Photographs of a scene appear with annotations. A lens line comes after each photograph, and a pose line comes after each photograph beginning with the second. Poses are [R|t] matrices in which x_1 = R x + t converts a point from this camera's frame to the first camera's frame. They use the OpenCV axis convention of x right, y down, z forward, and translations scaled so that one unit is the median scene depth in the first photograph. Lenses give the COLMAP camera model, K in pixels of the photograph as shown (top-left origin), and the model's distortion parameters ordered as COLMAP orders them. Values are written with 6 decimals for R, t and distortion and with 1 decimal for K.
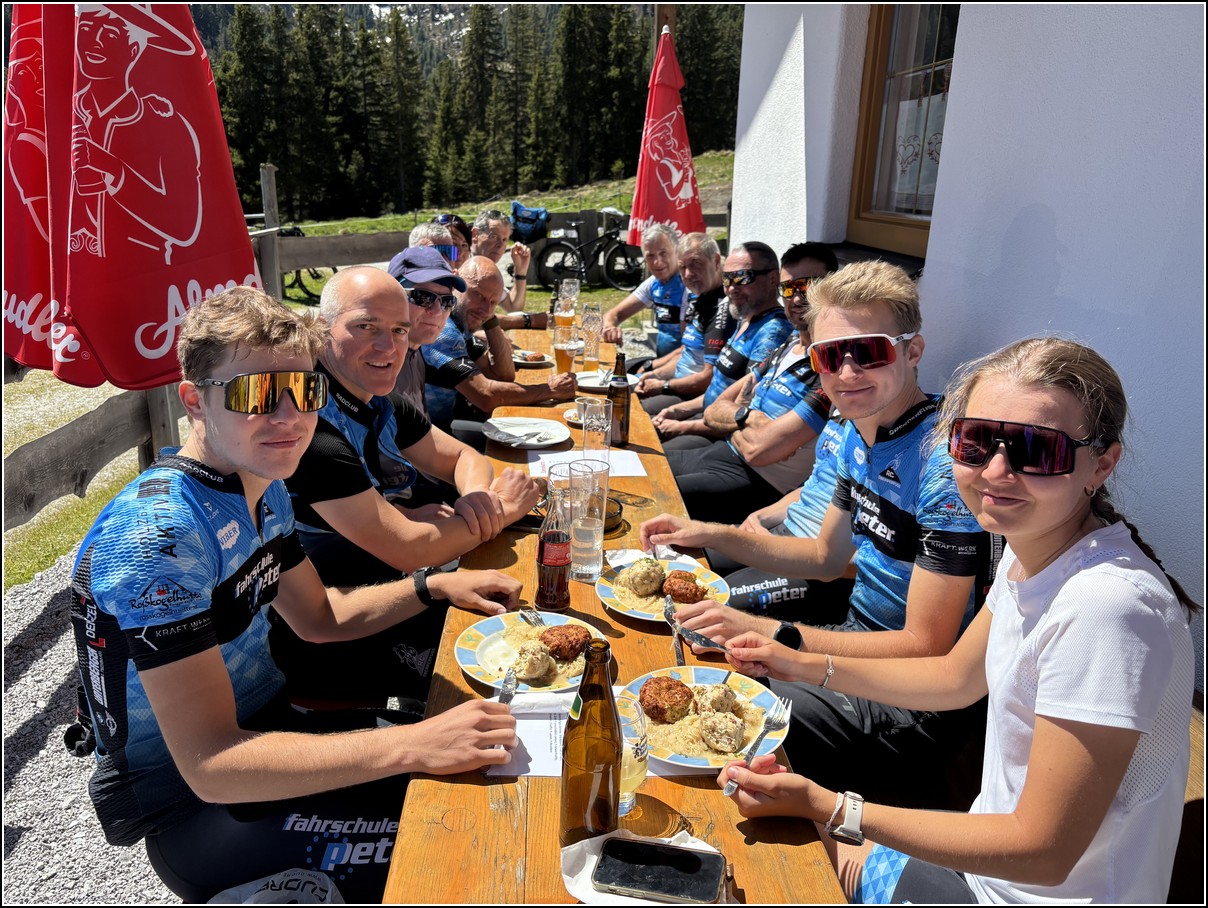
lens RADIAL K [[859.8, 0, 607.6], [0, 859.8, 453.8], [0, 0, 1]] dist [0.002756, -0.019019]
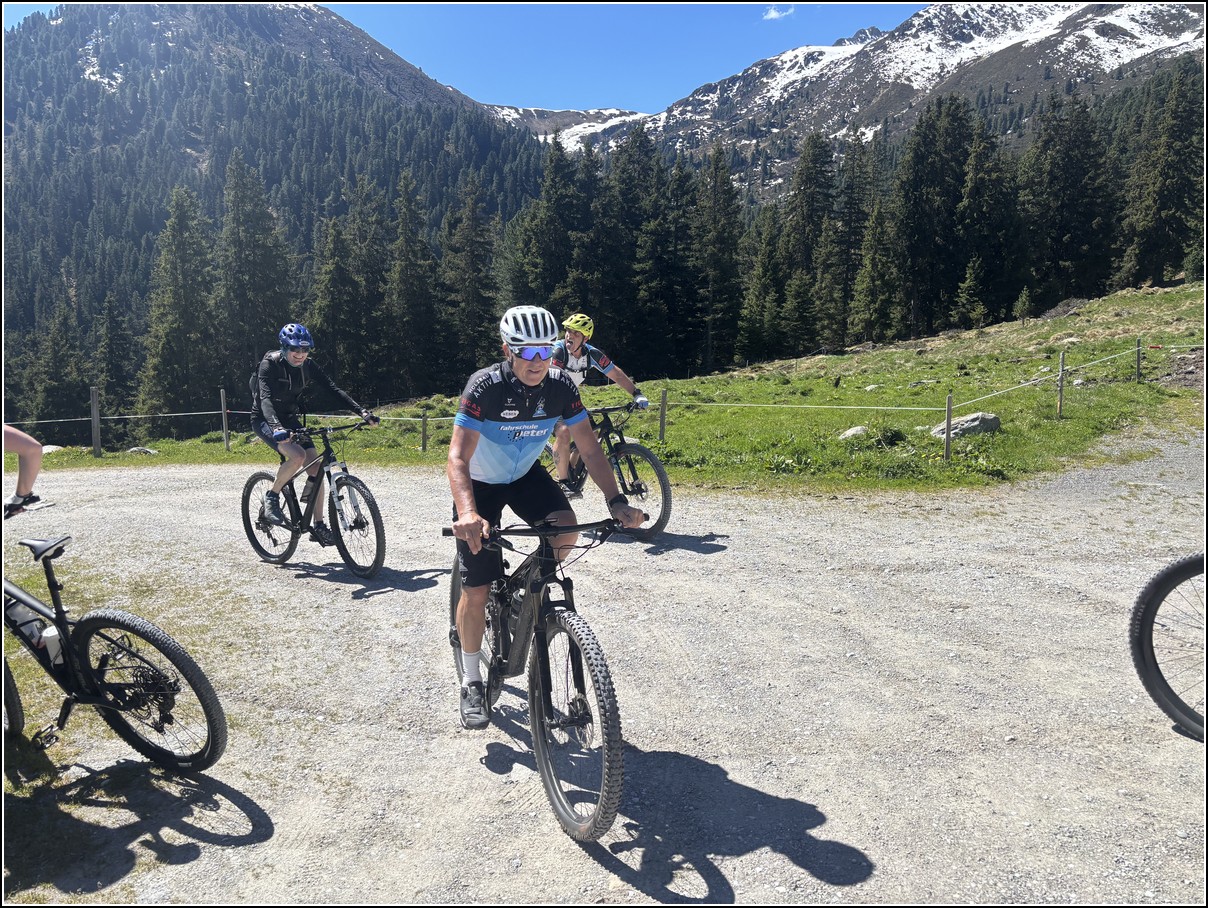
lens RADIAL K [[859.8, 0, 607.6], [0, 859.8, 453.8], [0, 0, 1]] dist [0.002756, -0.019019]
pose [[0.936986, 0.038361, -0.347254, -0.026243], [-0.095707, 0.984114, -0.149530, -0.049103], [0.336001, 0.173342, 0.925773, 0.157500]]
